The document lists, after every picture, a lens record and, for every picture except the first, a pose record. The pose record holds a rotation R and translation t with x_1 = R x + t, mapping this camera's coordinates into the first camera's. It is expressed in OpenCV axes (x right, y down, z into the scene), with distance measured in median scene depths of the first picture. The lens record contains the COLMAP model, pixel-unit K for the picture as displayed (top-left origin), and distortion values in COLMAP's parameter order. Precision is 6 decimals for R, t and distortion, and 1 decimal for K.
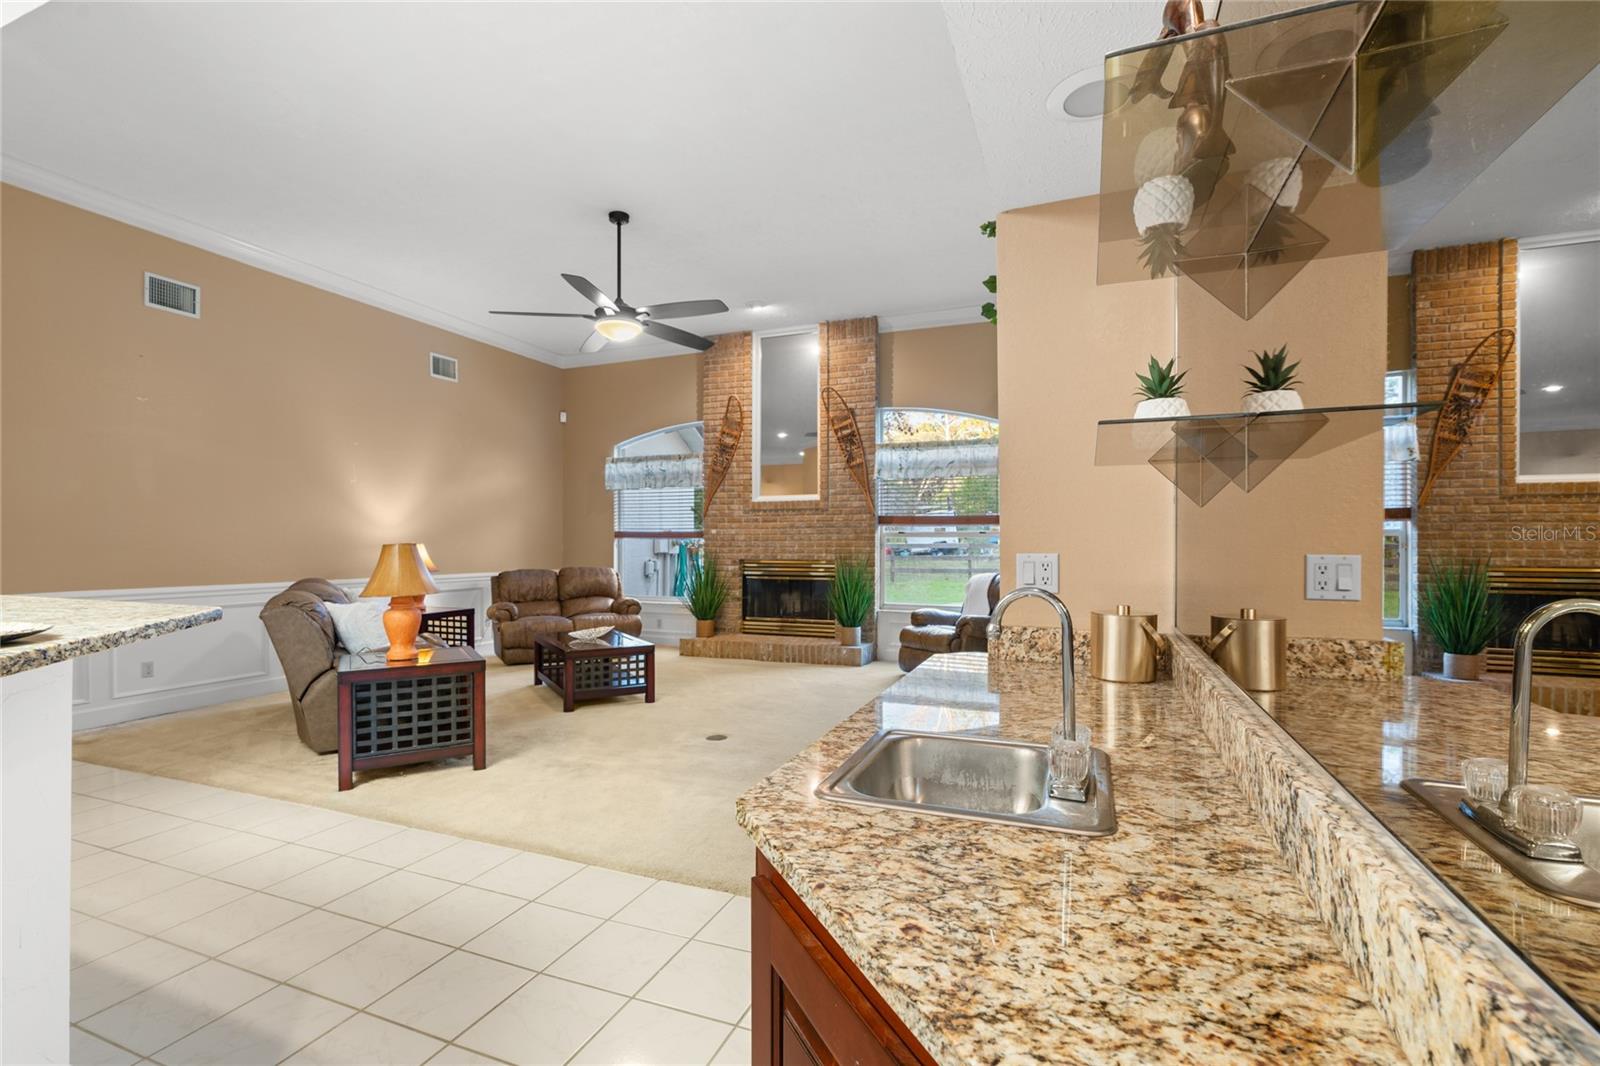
lens RADIAL K [[720.8, 0, 803.4], [0, 720.8, 547.4], [0, 0, 1]] dist [-0.015946, 0.000169]
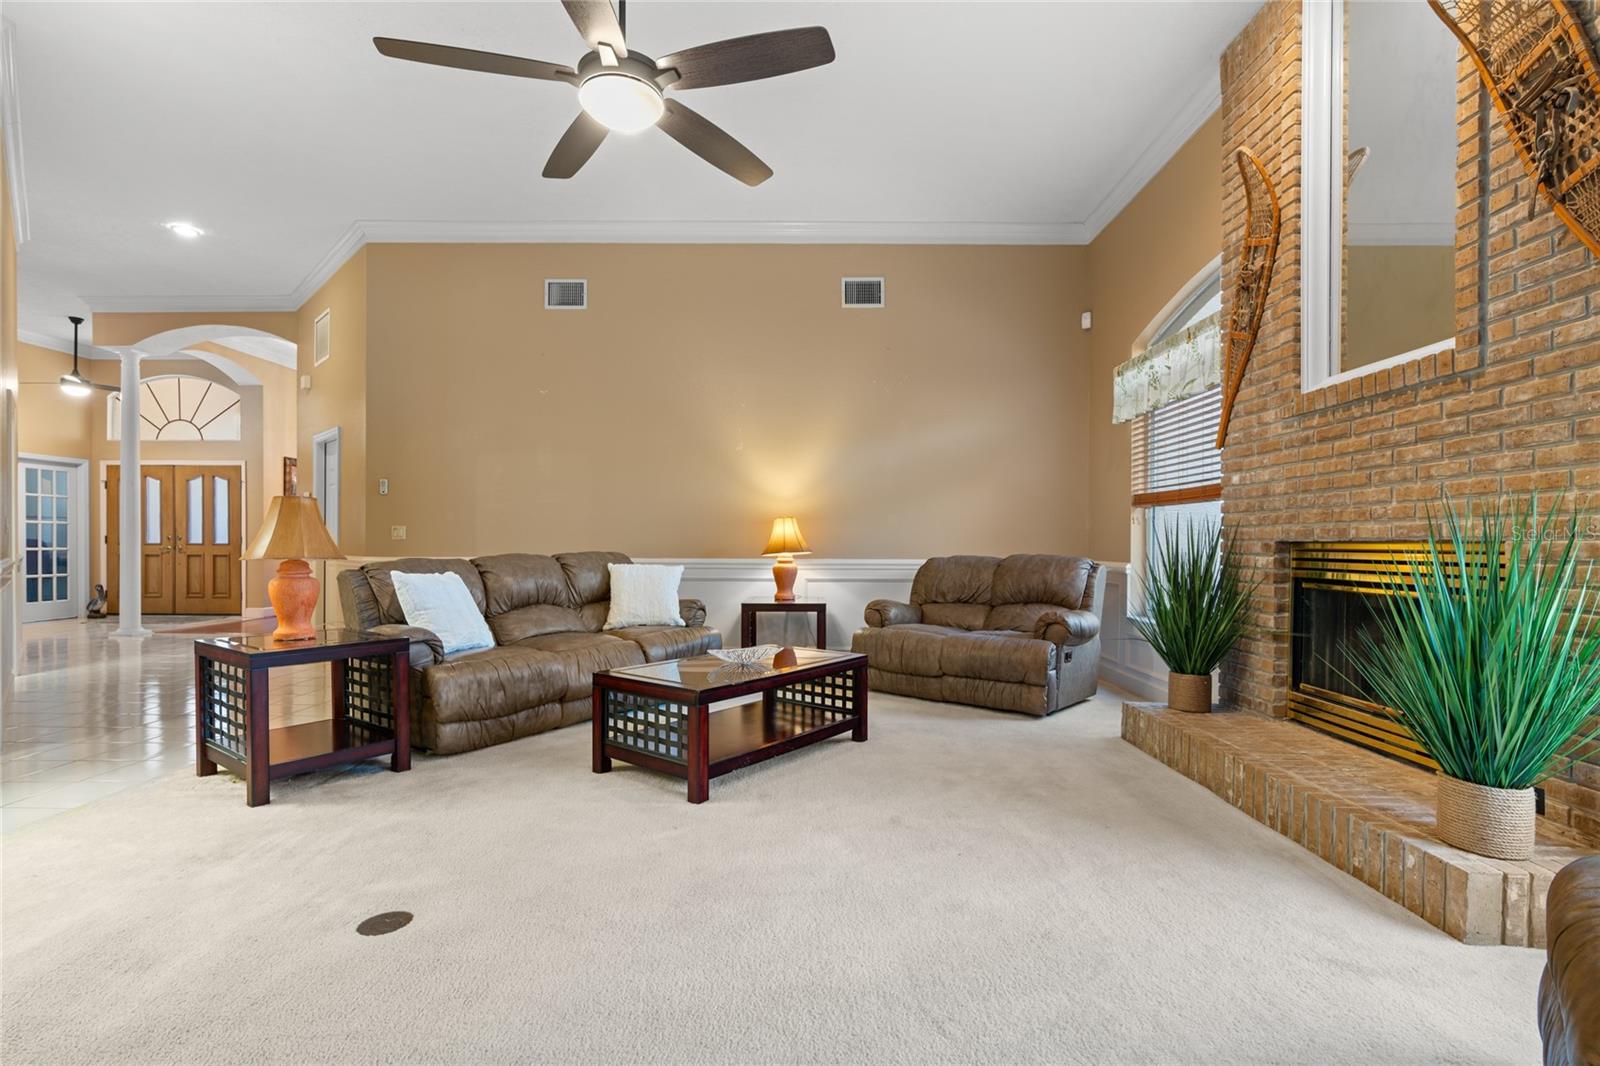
lens RADIAL K [[745.4, 0, 803.0], [0, 745.4, 547.5], [0, 0, 1]] dist [-0.003681, 0.000119]
pose [[0.362028, 0.006763, -0.932143, 0.235378], [-0.008954, 0.999953, 0.003777, 0.023587], [0.932124, 0.006979, 0.362072, 0.662376]]
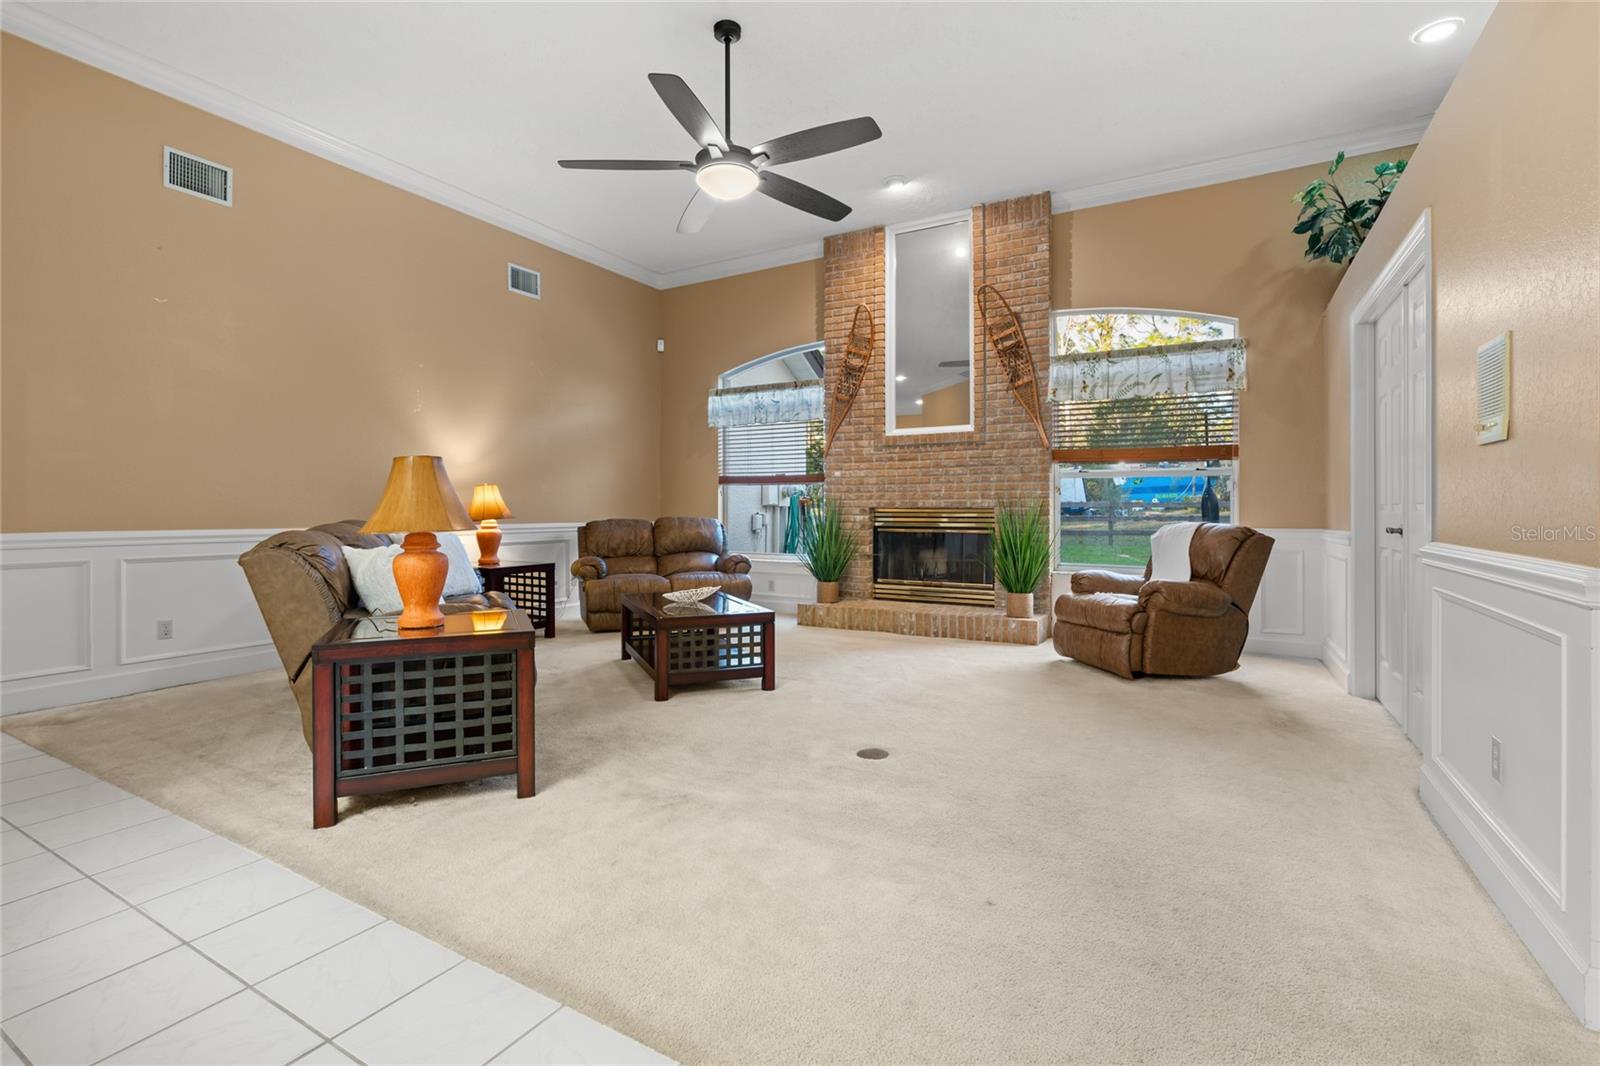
lens RADIAL K [[728.2, 0, 794.5], [0, 728.2, 513.0], [0, 0, 1]] dist [-0.016231, 0.000127]
pose [[0.989043, 0.000672, -0.147629, -0.057225], [-0.000725, 1.000000, -0.000303, 0.025583], [0.147629, 0.000407, 0.989043, 0.198772]]
